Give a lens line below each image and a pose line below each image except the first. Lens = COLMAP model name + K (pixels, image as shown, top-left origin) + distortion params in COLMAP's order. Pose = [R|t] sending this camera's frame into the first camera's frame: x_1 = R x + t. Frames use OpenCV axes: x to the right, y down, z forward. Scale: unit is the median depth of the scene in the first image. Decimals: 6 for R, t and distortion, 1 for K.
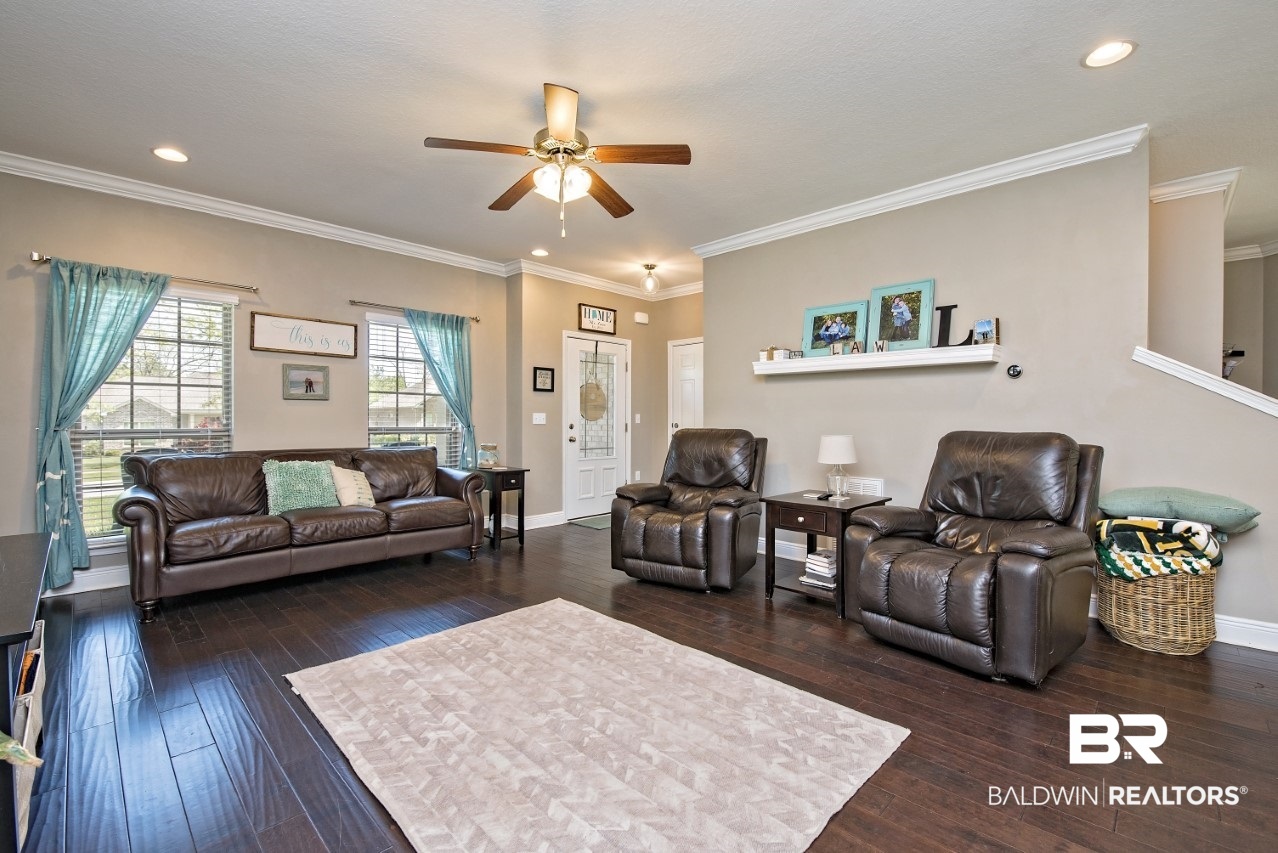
lens RADIAL K [[550.9, 0, 633.7], [0, 550.9, 415.6], [0, 0, 1]] dist [-0.007644, -0.004811]
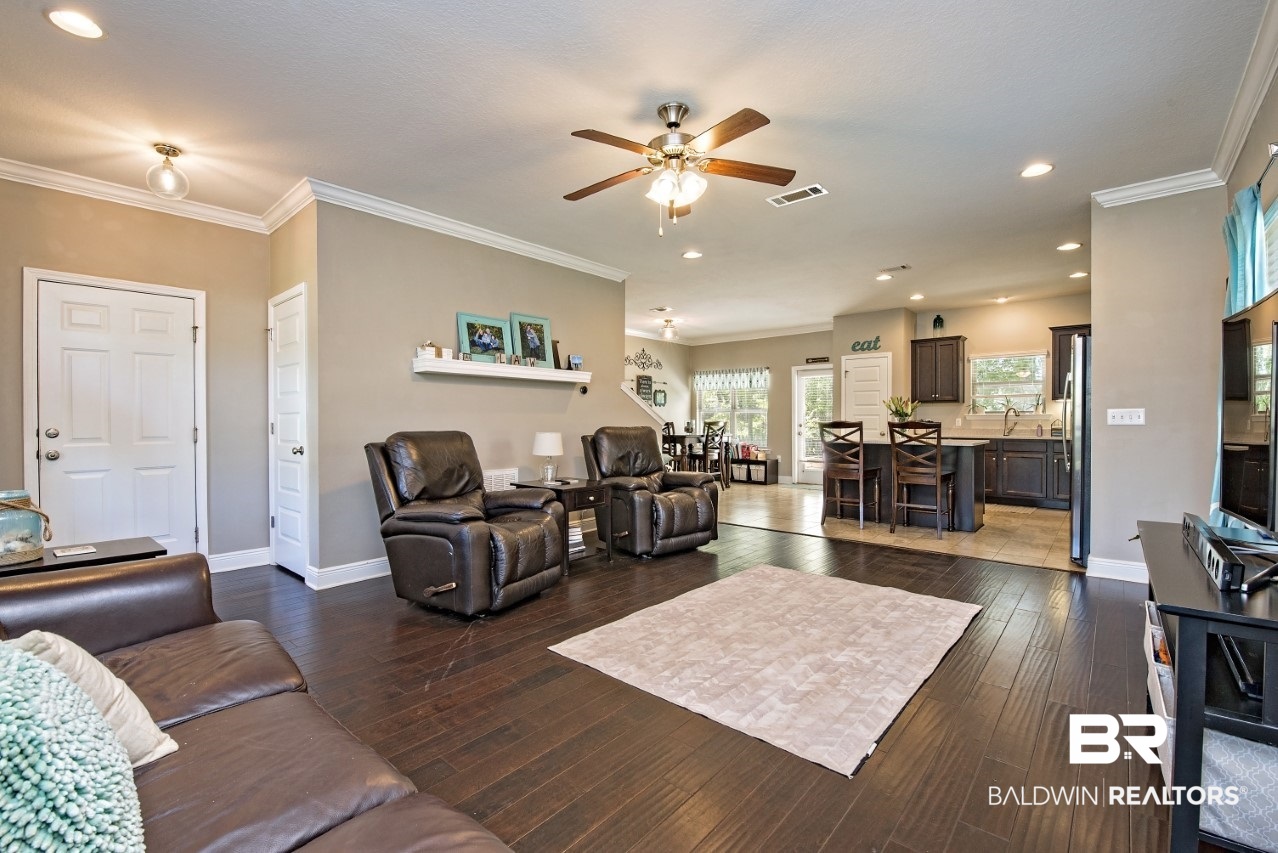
lens RADIAL K [[550.9, 0, 631.9], [0, 550.9, 437.2], [0, 0, 1]] dist [-0.007644, -0.004811]
pose [[-0.052872, -0.040150, 0.997794, -1.130401], [-0.009408, 0.999167, 0.039707, -0.008604], [-0.998557, -0.007288, -0.053205, 1.124018]]
